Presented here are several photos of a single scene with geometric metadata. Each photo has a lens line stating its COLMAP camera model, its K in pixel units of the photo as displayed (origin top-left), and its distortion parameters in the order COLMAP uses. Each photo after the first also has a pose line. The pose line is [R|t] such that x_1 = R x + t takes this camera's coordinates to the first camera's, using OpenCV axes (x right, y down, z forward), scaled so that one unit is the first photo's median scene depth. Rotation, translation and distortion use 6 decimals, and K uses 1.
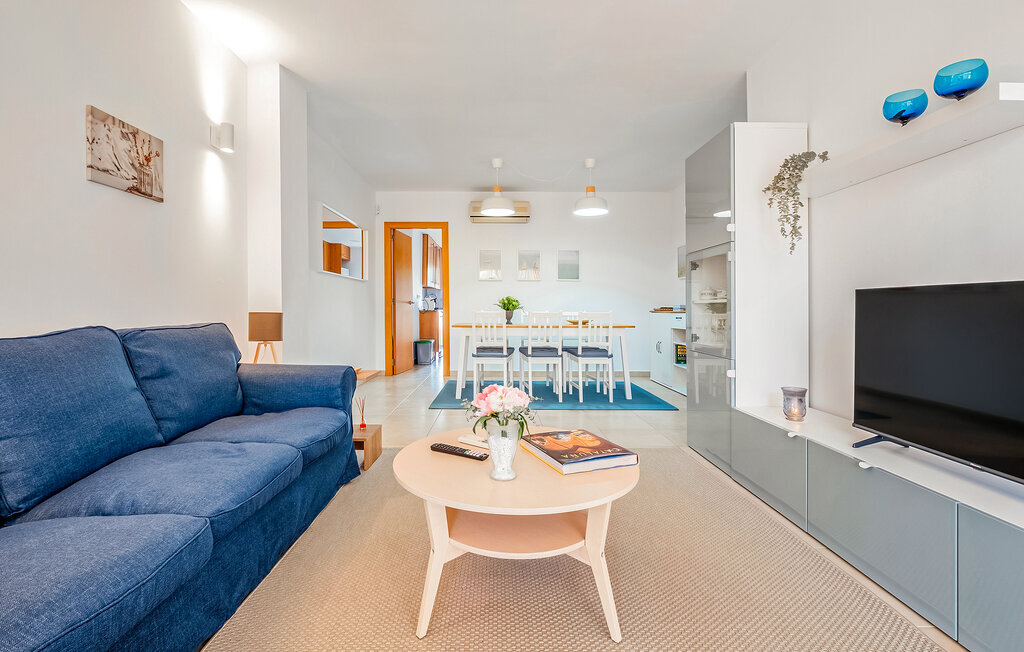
lens RADIAL K [[452.2, 0, 513.5], [0, 452.2, 318.0], [0, 0, 1]] dist [0.003969, 0.000153]
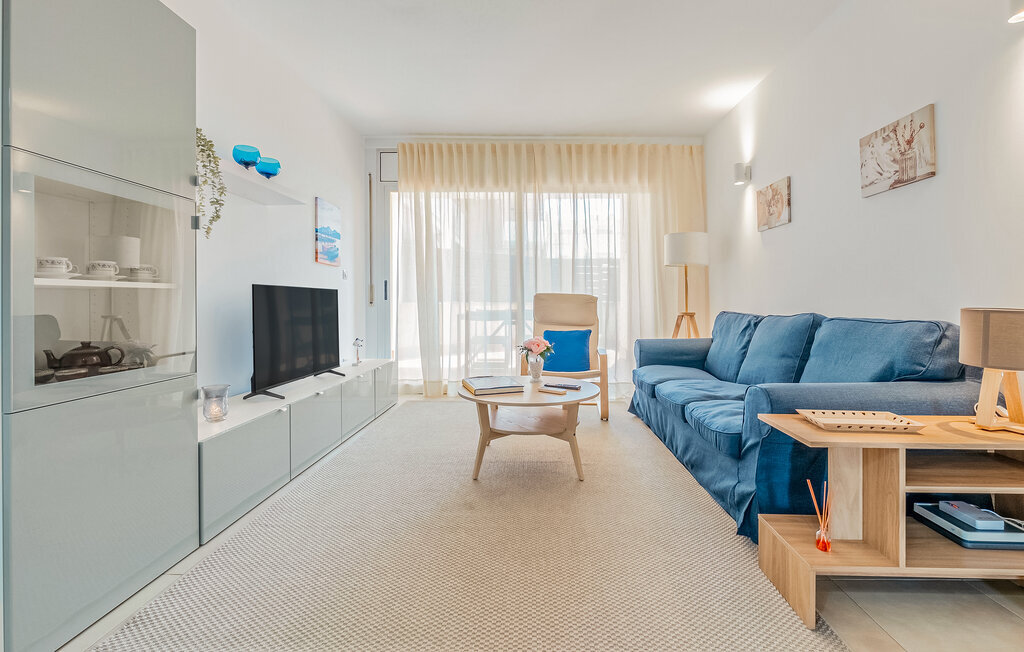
lens RADIAL K [[452.2, 0, 531.0], [0, 452.2, 296.6], [0, 0, 1]] dist [0.003969, 0.000153]
pose [[-0.998723, -0.002424, 0.050455, -0.080250], [-0.001678, 0.999889, 0.014829, -0.046356], [-0.050485, 0.014726, -0.998616, 2.039779]]
